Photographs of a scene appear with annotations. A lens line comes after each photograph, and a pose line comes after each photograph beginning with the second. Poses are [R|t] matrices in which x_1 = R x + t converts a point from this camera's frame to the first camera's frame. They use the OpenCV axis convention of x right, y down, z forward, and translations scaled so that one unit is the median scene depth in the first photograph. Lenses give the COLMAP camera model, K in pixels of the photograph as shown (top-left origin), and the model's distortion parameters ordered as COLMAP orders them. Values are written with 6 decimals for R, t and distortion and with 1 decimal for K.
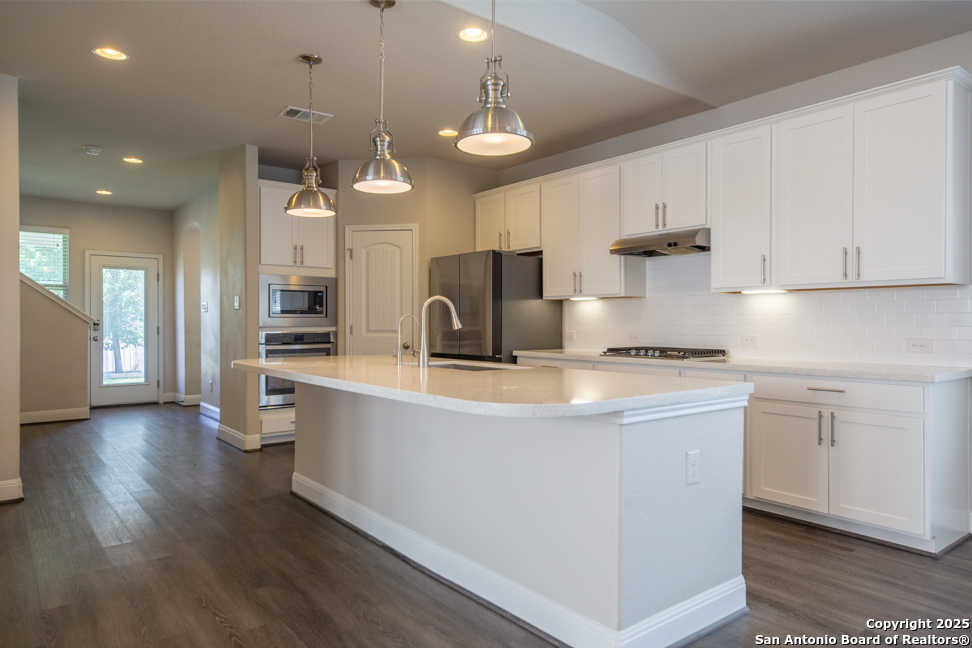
lens RADIAL K [[624.9, 0, 482.4], [0, 624.9, 324.0], [0, 0, 1]] dist [0.011575, 0.003442]
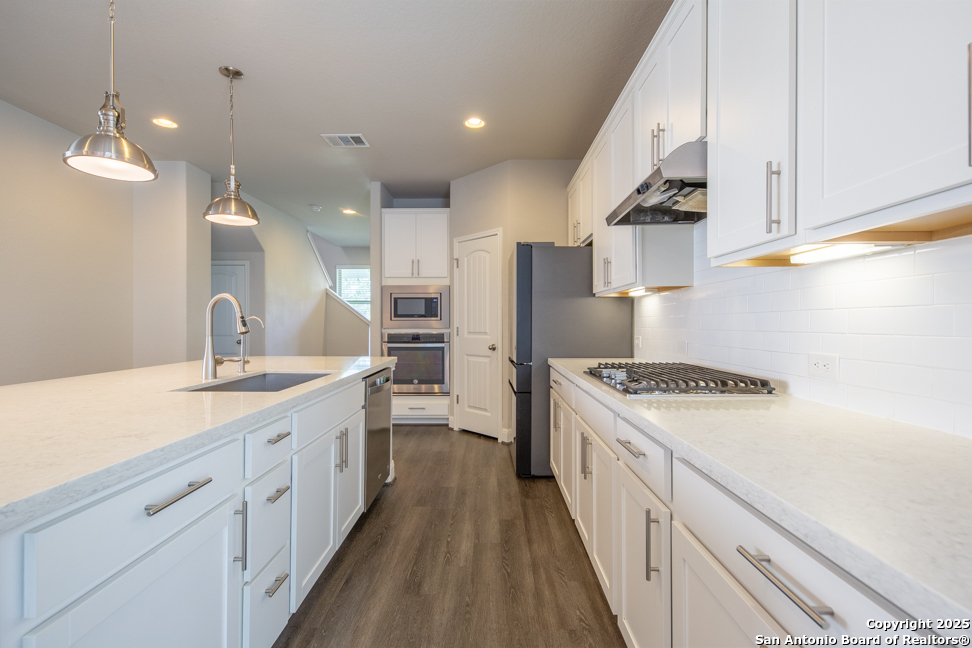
lens RADIAL K [[431.3, 0, 486.1], [0, 431.3, 328.4], [0, 0, 1]] dist [0.007584, 0.000206]
pose [[0.780714, 0.007253, -0.624846, 0.327584], [-0.003996, 0.999970, 0.006614, -0.001150], [0.624875, -0.002667, 0.780720, 0.453004]]
